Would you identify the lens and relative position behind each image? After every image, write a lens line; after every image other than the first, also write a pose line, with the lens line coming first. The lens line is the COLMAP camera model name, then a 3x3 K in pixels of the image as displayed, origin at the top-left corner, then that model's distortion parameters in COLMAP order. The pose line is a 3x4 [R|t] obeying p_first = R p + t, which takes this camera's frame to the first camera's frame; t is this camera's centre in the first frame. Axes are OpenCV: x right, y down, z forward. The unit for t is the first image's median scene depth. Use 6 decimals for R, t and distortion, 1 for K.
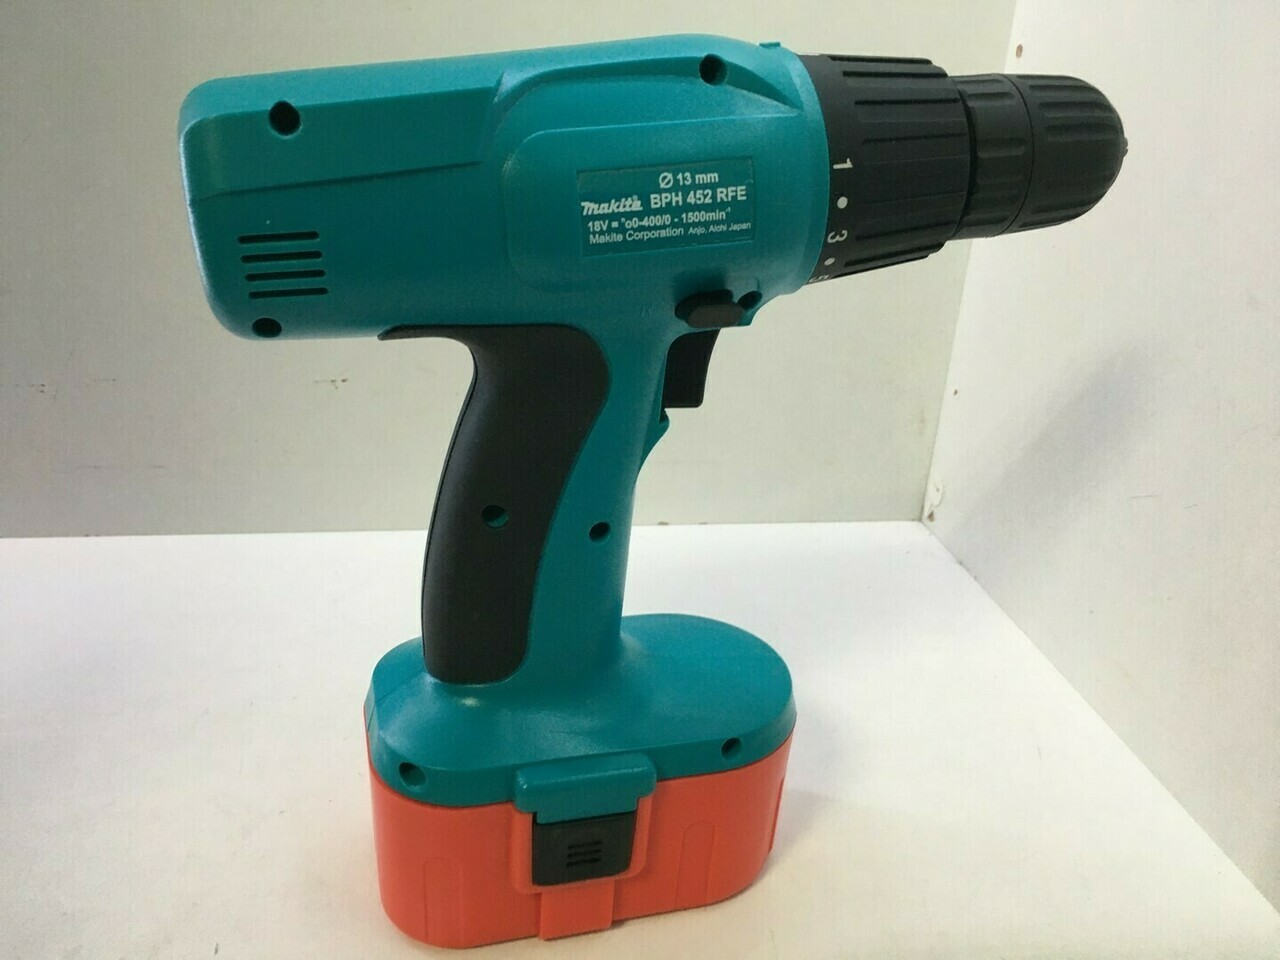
lens RADIAL K [[1158.8, 0, 640.0], [0, 1158.8, 480.0], [0, 0, 1]] dist [0.093432, -0.217211]
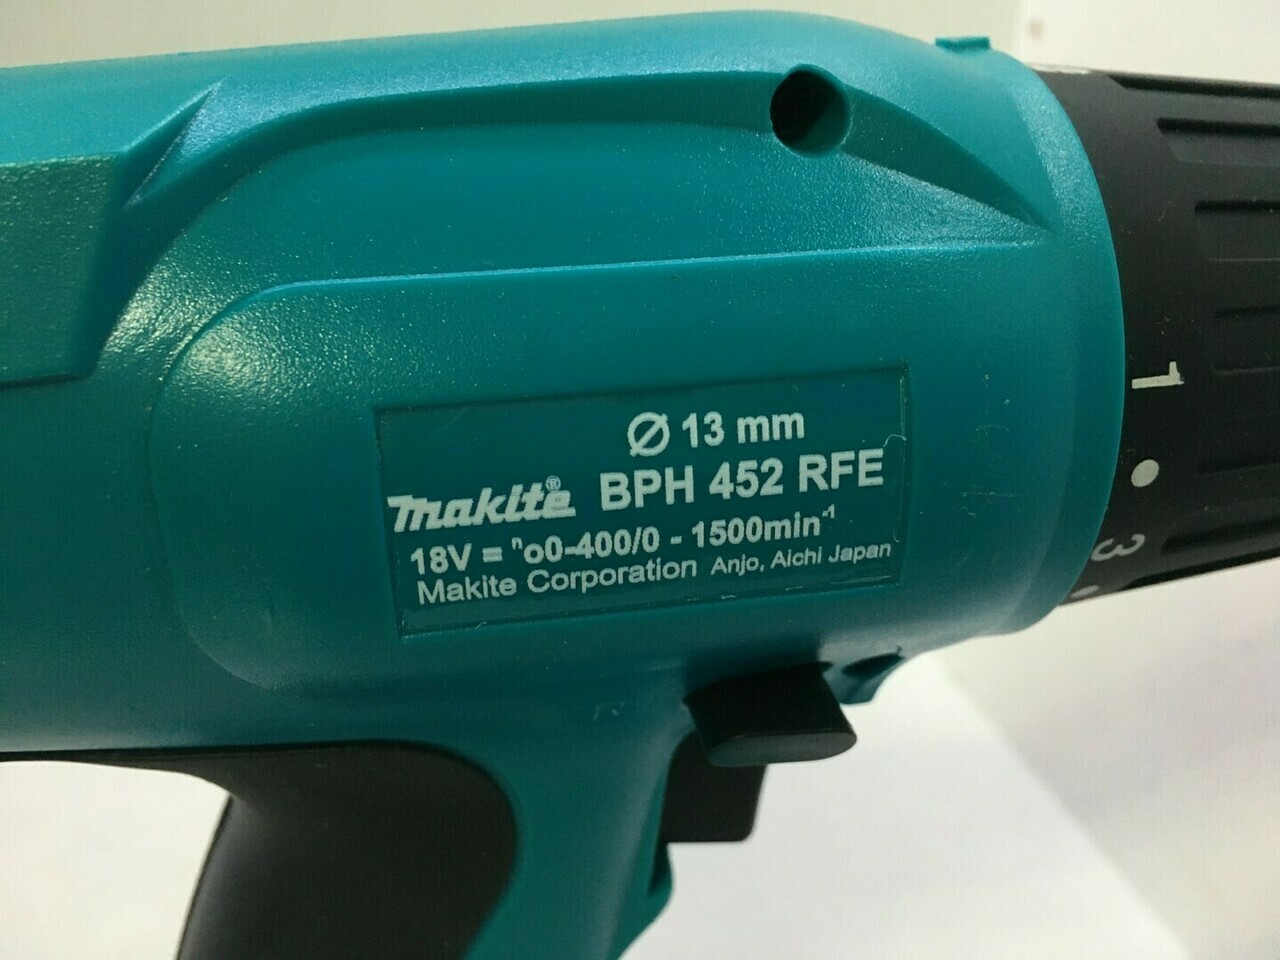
lens RADIAL K [[1158.8, 0, 640.0], [0, 1158.8, 480.0], [0, 0, 1]] dist [0.093432, -0.217211]
pose [[0.994556, 0.056809, -0.087353, 0.049833], [-0.056340, 0.998381, 0.007827, -0.244243], [0.087656, -0.002863, 0.996147, 0.656169]]
